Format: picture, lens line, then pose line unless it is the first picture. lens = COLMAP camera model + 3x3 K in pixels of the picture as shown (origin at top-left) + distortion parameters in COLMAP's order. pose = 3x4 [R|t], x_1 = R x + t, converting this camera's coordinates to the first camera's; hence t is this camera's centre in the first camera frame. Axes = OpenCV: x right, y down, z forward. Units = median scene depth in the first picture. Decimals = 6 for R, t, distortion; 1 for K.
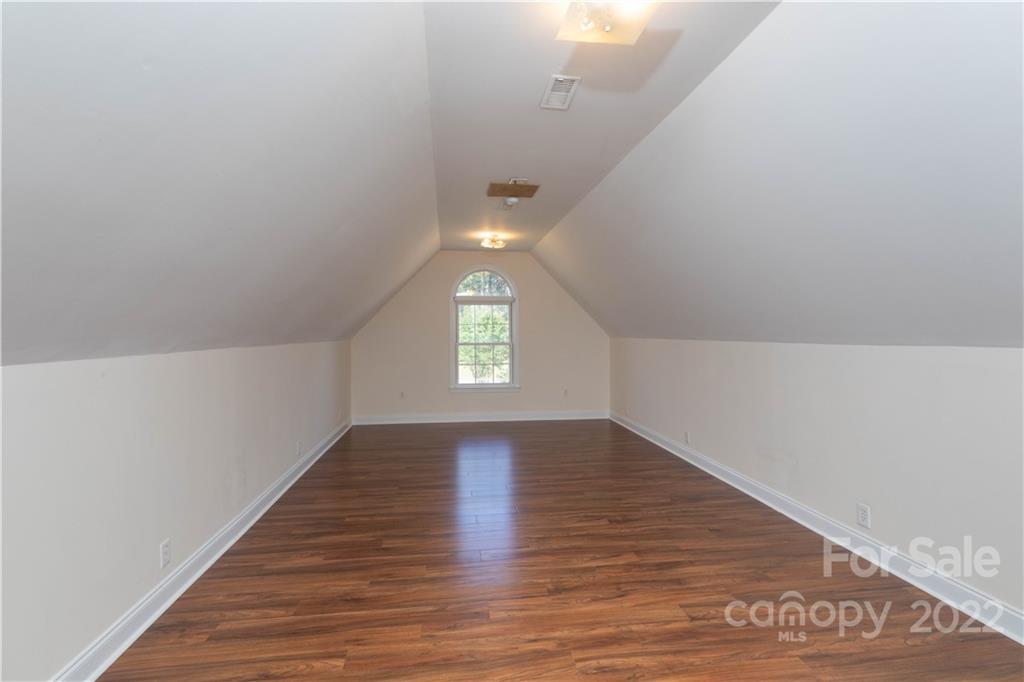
lens RADIAL K [[458.7, 0, 511.5], [0, 458.7, 335.9], [0, 0, 1]] dist [0.000390, -0.000164]
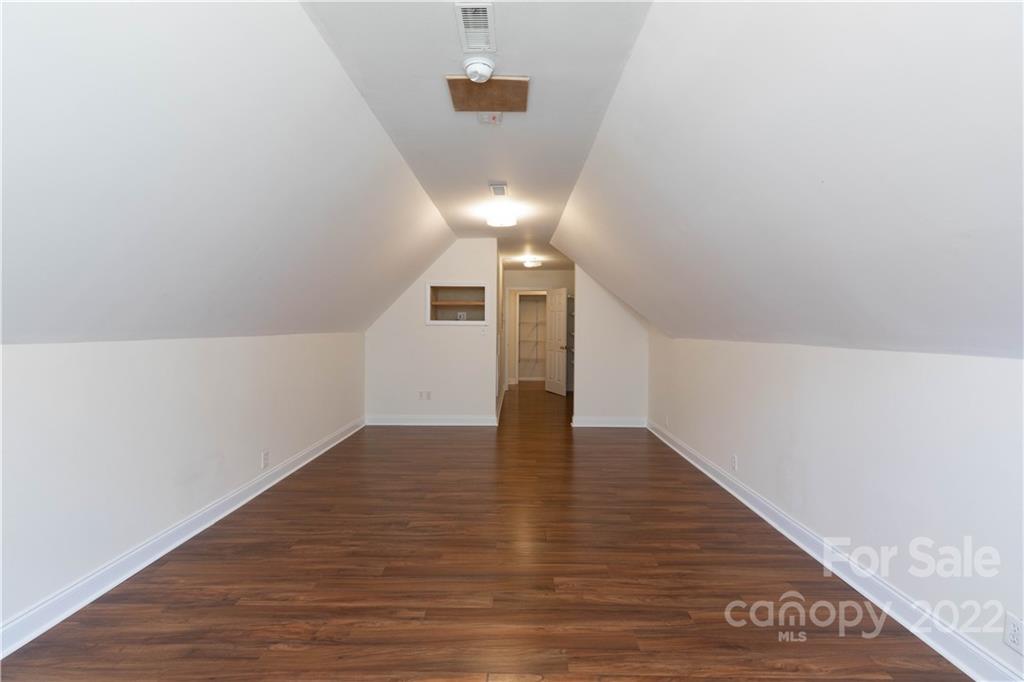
lens RADIAL K [[458.7, 0, 511.5], [0, 458.7, 335.9], [0, 0, 1]] dist [0.000390, -0.000164]
pose [[-0.989663, -0.006026, 0.143289, -0.136033], [-0.002882, 0.999751, 0.022134, -0.011556], [-0.143387, 0.021492, -0.989433, 1.891762]]
